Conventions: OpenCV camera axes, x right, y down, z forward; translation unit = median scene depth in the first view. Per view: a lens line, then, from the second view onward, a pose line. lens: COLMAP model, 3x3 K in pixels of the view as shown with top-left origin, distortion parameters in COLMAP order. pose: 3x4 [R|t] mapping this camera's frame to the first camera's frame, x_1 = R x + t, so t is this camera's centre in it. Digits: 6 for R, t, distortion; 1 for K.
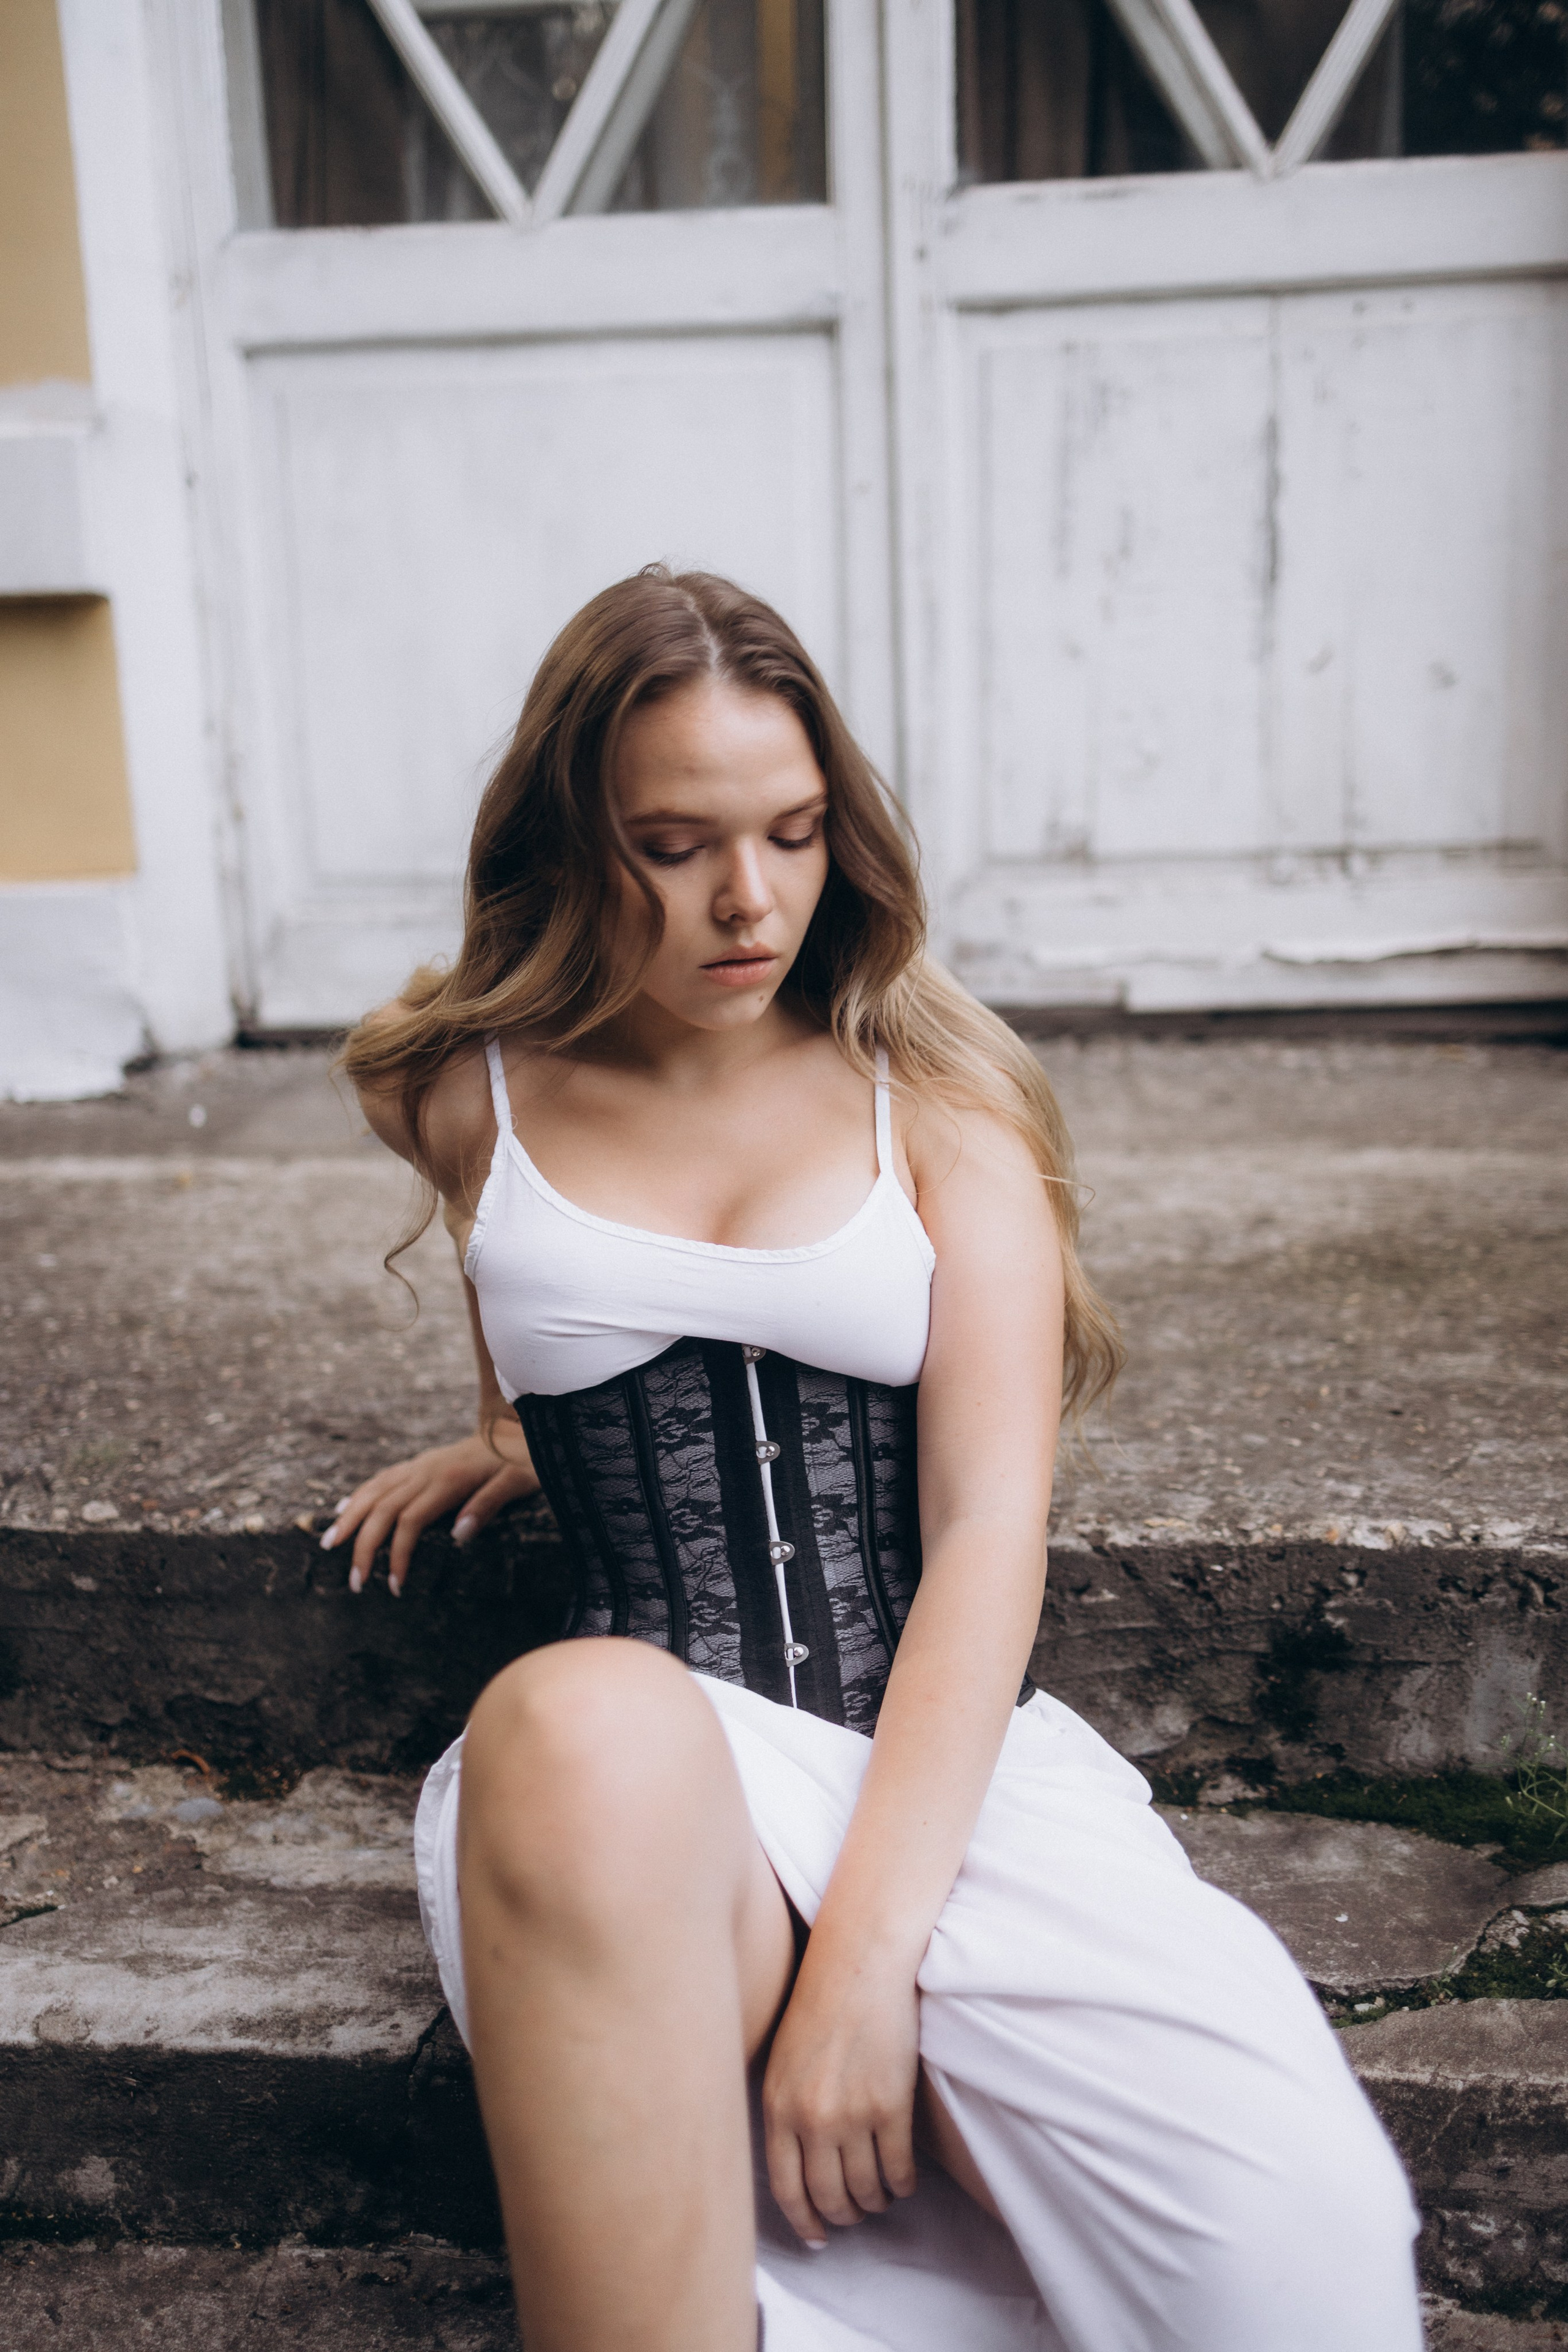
lens RADIAL K [[2322.9, 0, 784.0], [0, 2322.9, 1176.0], [0, 0, 1]] dist [-0.020140, 0.041356]
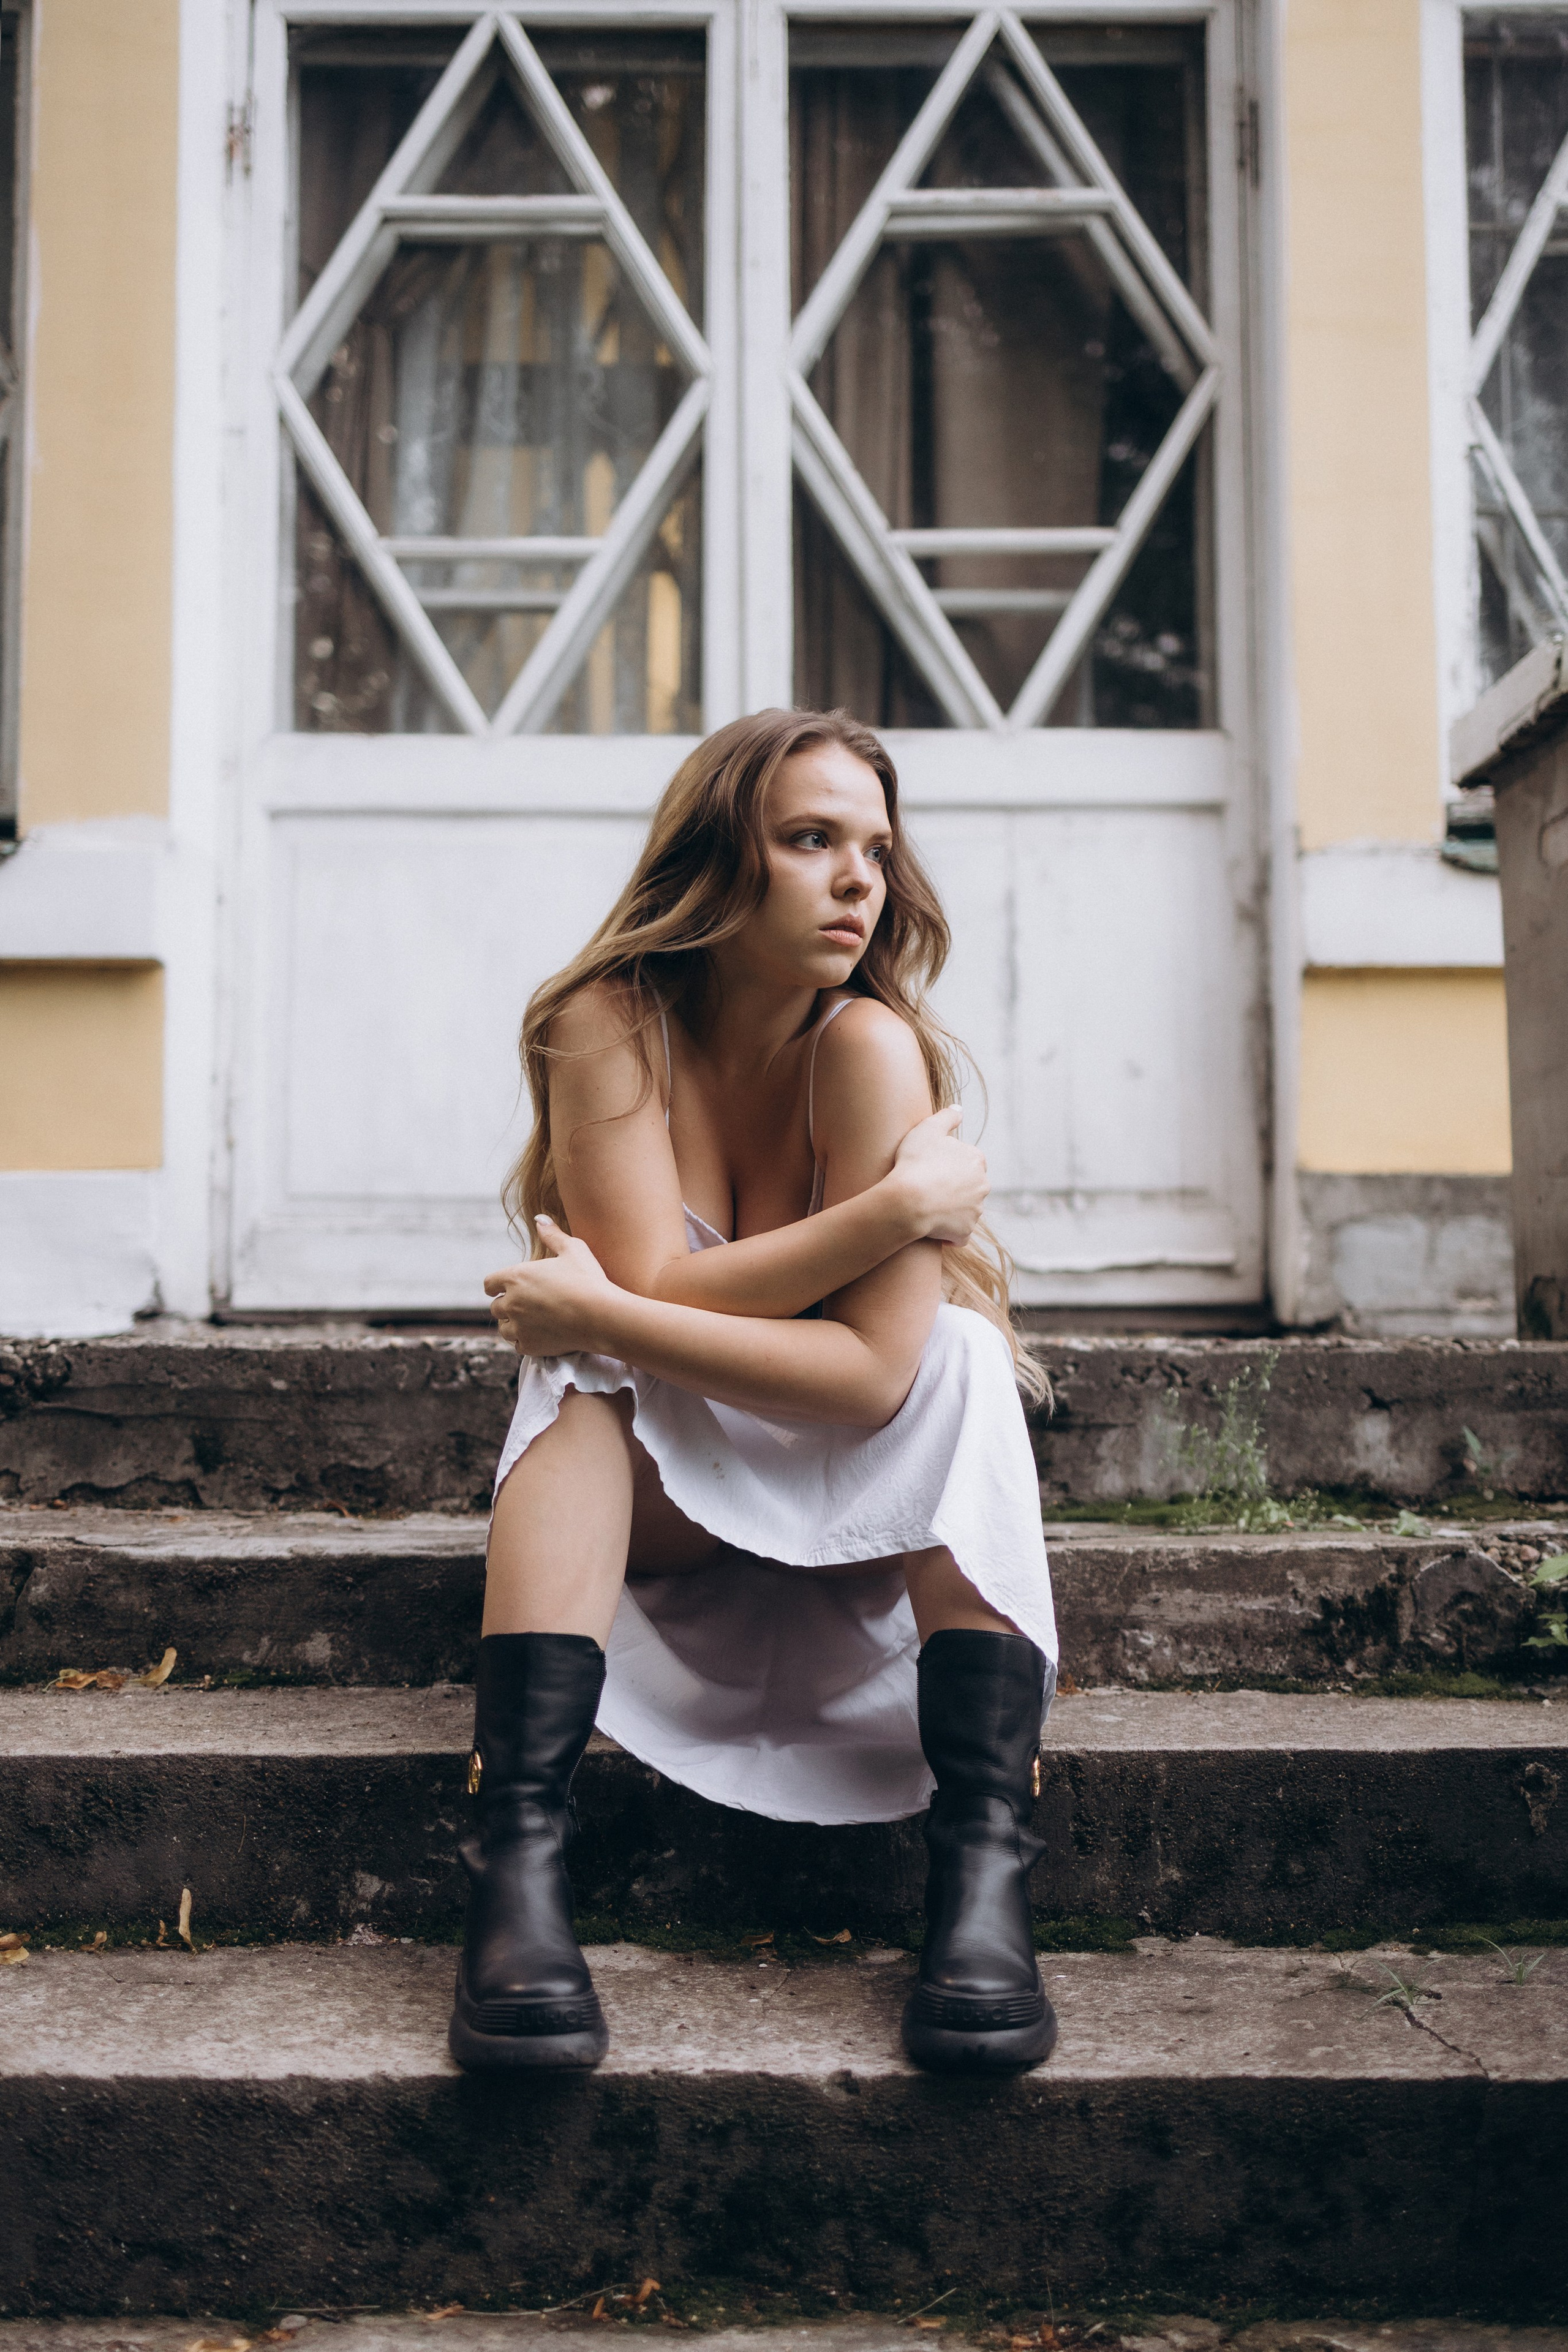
lens RADIAL K [[2469.0, 0, 823.9], [0, 2469.0, 1181.3], [0, 0, 1]] dist [-0.061317, -0.036710]
pose [[0.991300, 0.049297, 0.122043, -0.144956], [-0.010245, 0.953299, -0.301855, 0.536217], [-0.131224, 0.297978, 0.945510, -0.651353]]
